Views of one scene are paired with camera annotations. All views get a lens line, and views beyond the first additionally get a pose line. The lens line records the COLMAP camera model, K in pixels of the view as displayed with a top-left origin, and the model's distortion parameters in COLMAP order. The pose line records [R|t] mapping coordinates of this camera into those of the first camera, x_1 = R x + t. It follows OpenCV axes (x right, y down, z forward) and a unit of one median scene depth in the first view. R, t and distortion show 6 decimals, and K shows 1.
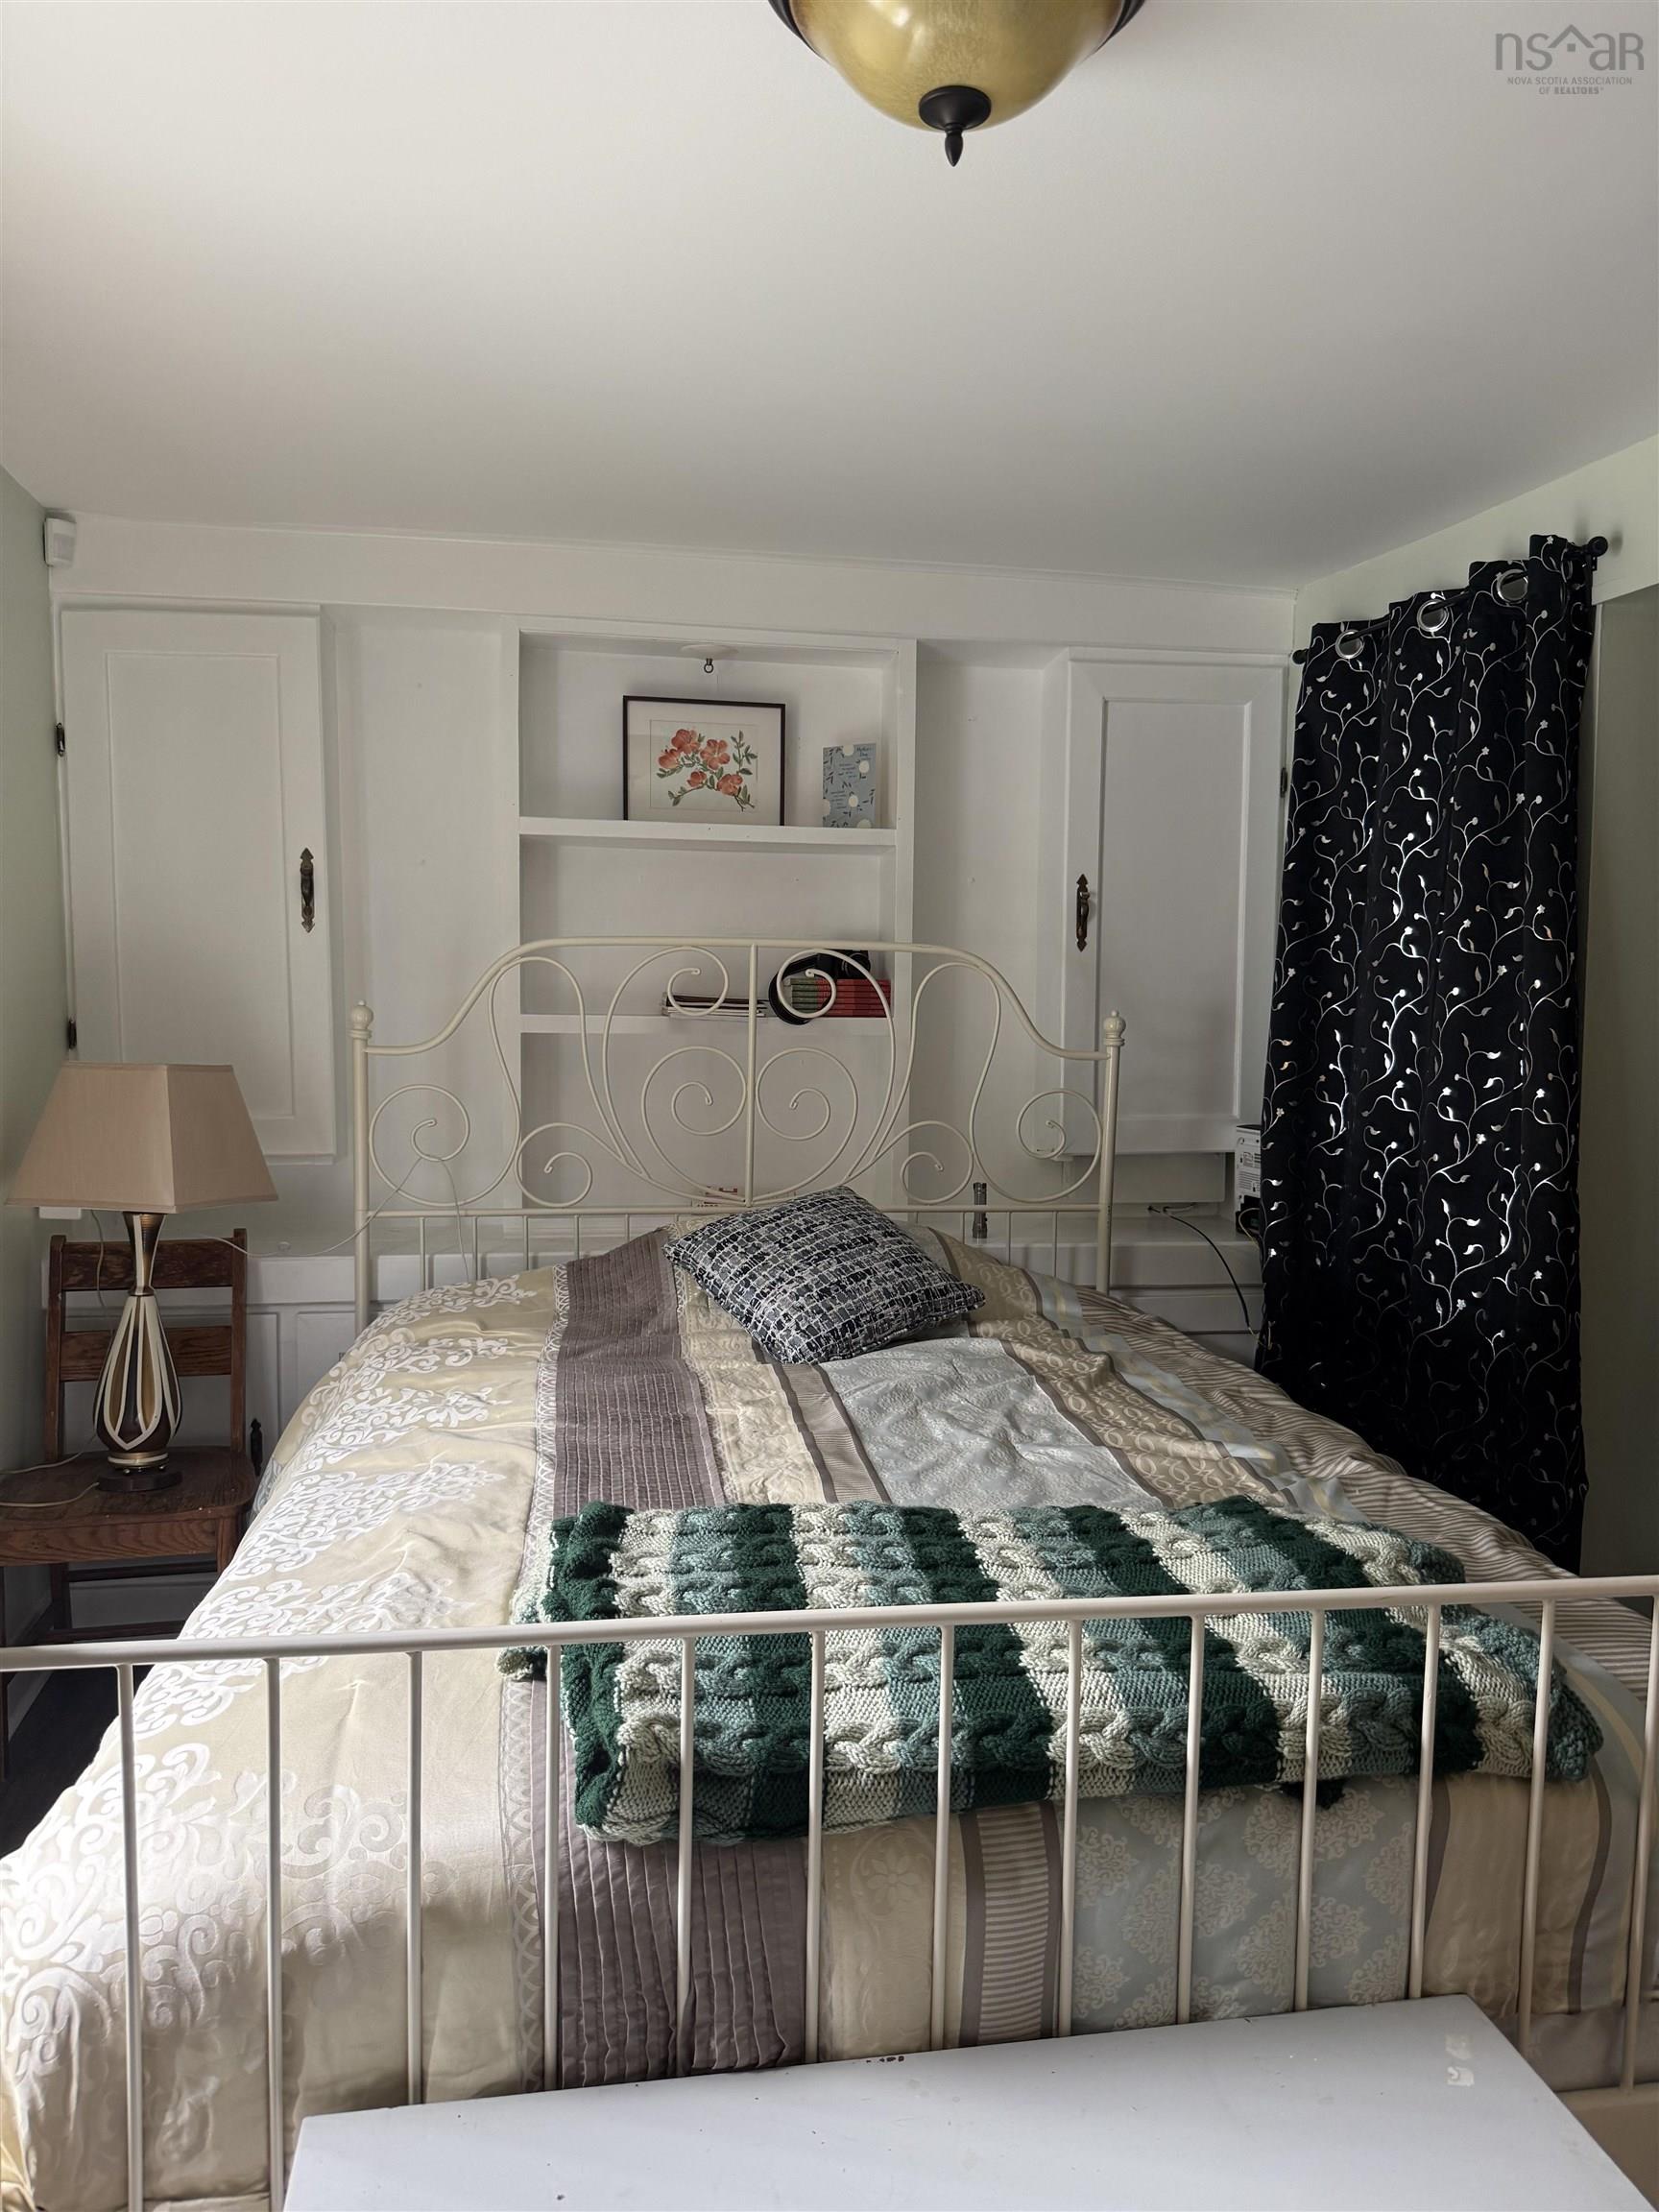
lens RADIAL K [[1540.7, 0, 793.1], [0, 1540.7, 1104.9], [0, 0, 1]] dist [0.065493, -0.096039]
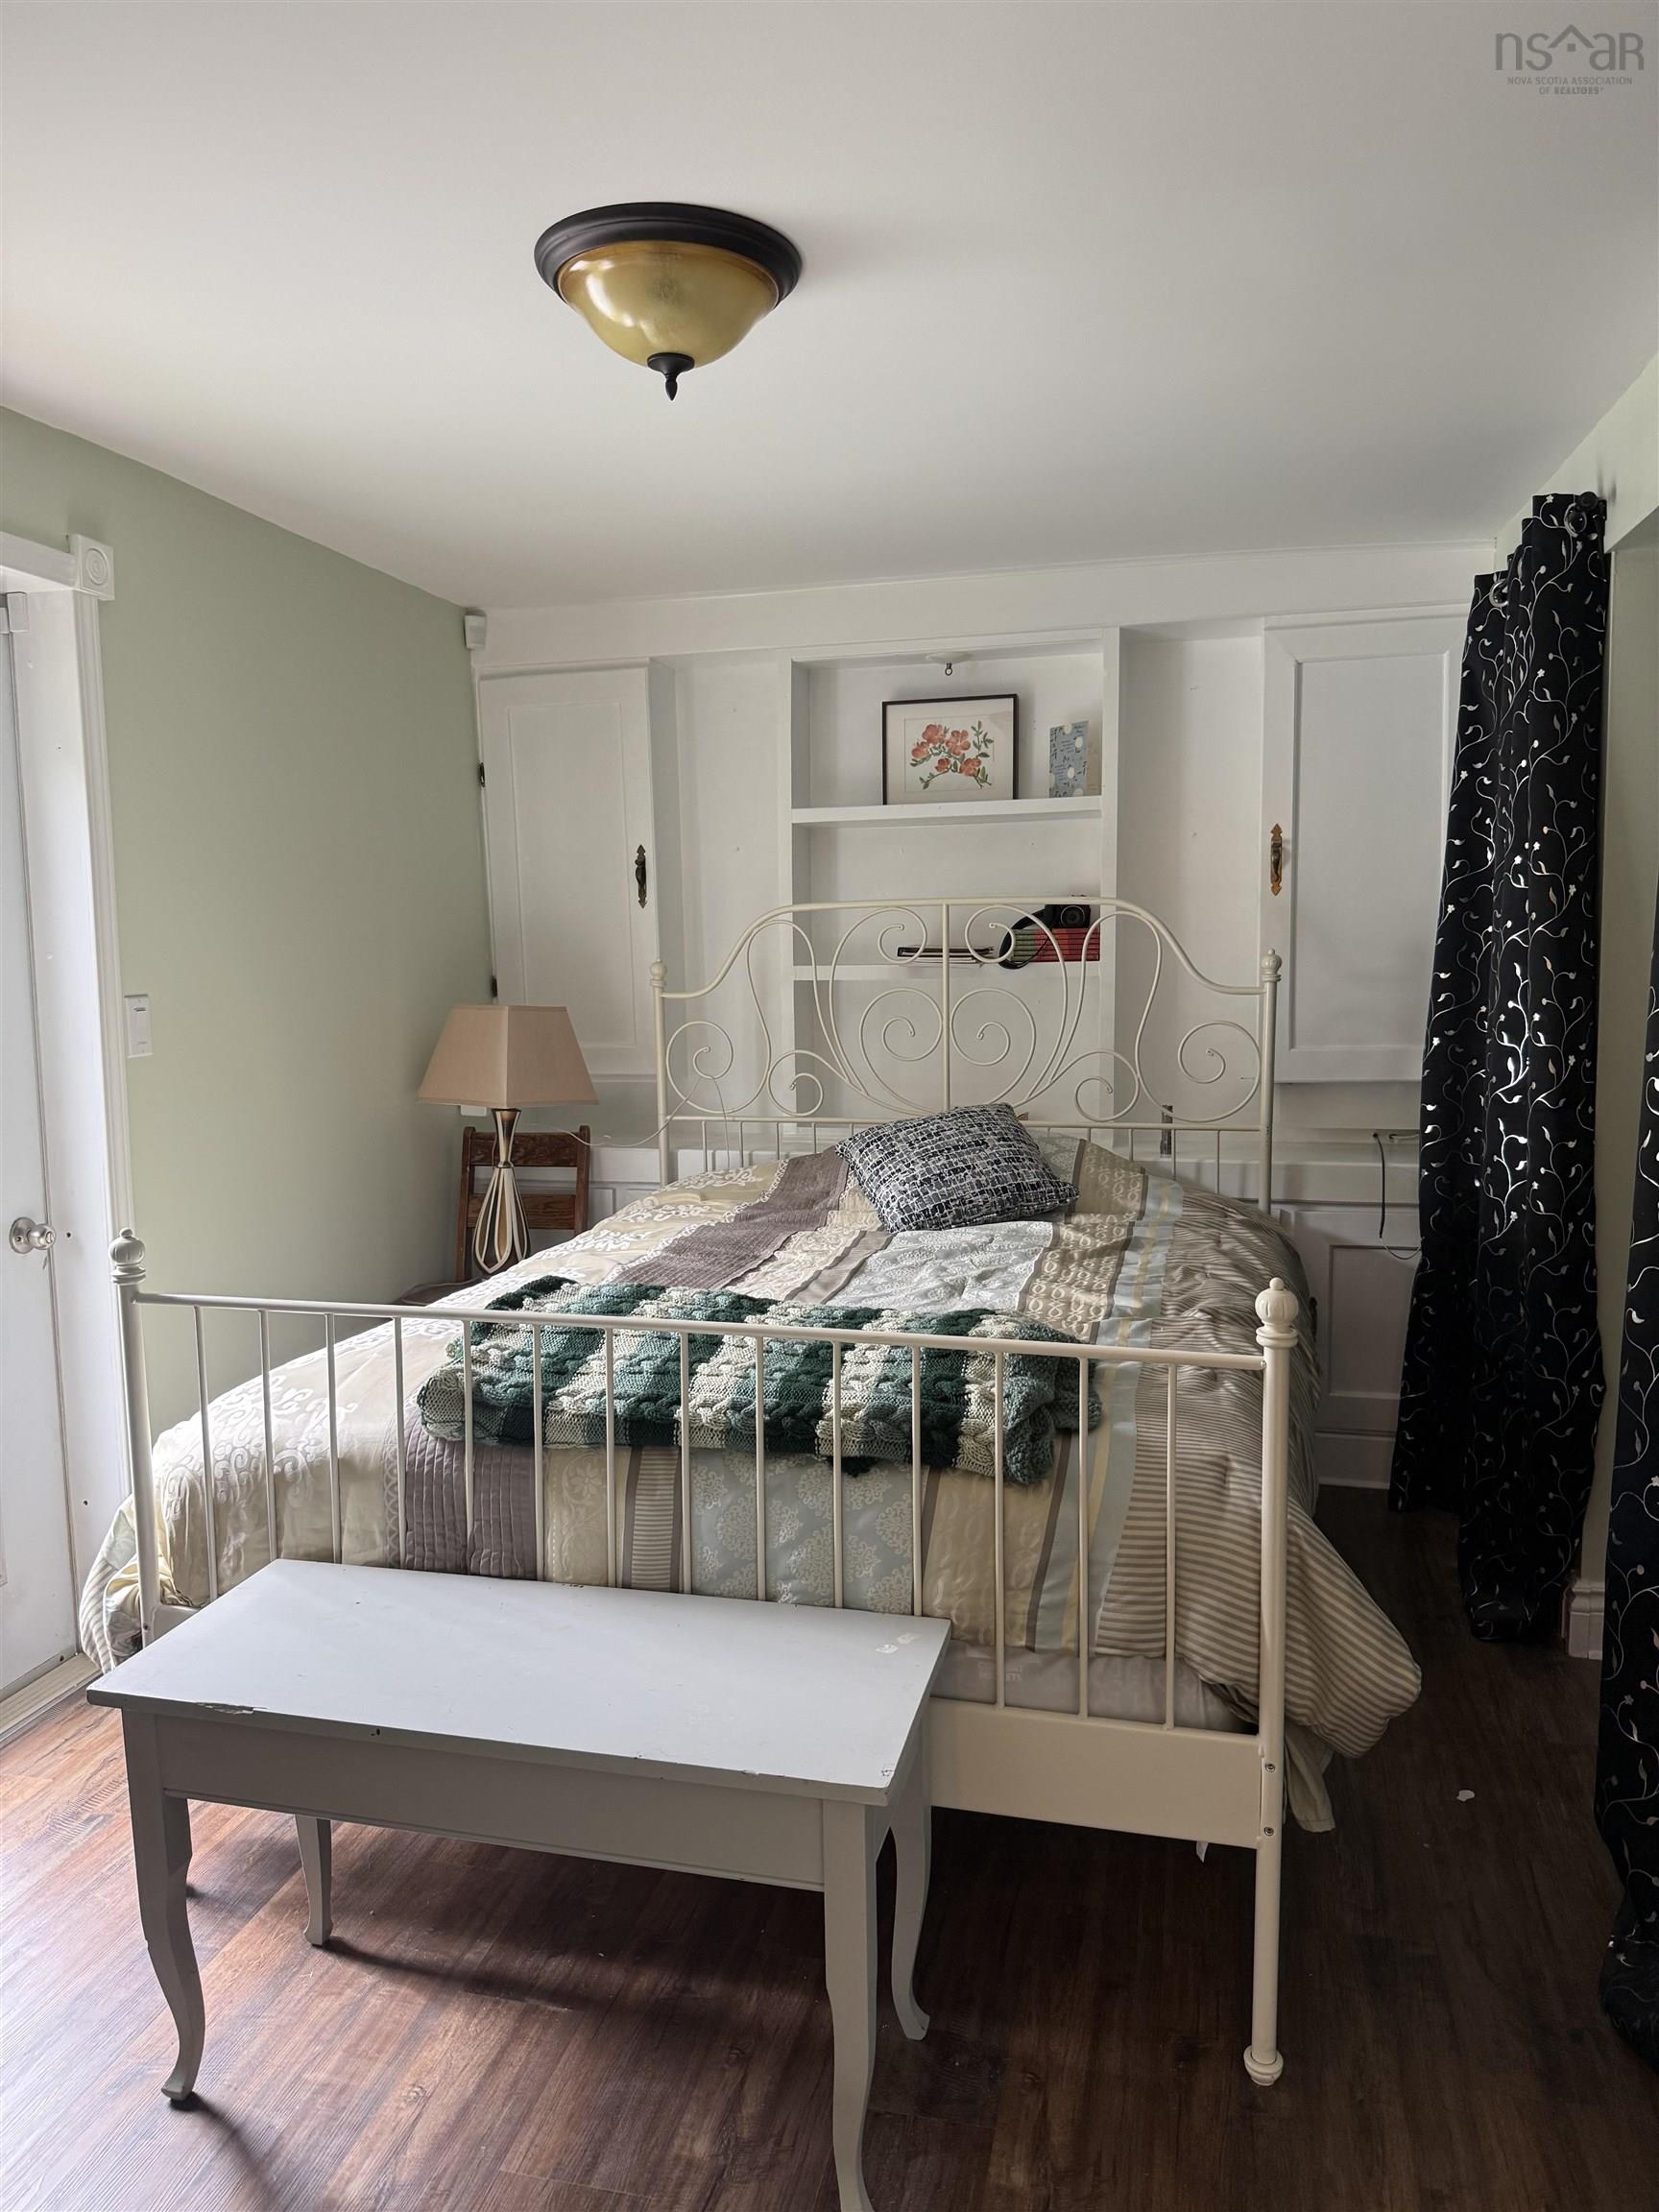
lens RADIAL K [[1540.7, 0, 815.1], [0, 1540.7, 1106.3], [0, 0, 1]] dist [0.065493, -0.096039]
pose [[0.913135, 0.016571, -0.407321, 0.426576], [-0.004440, 0.999518, 0.030711, 0.021492], [0.407634, -0.026234, 0.912769, -0.175558]]
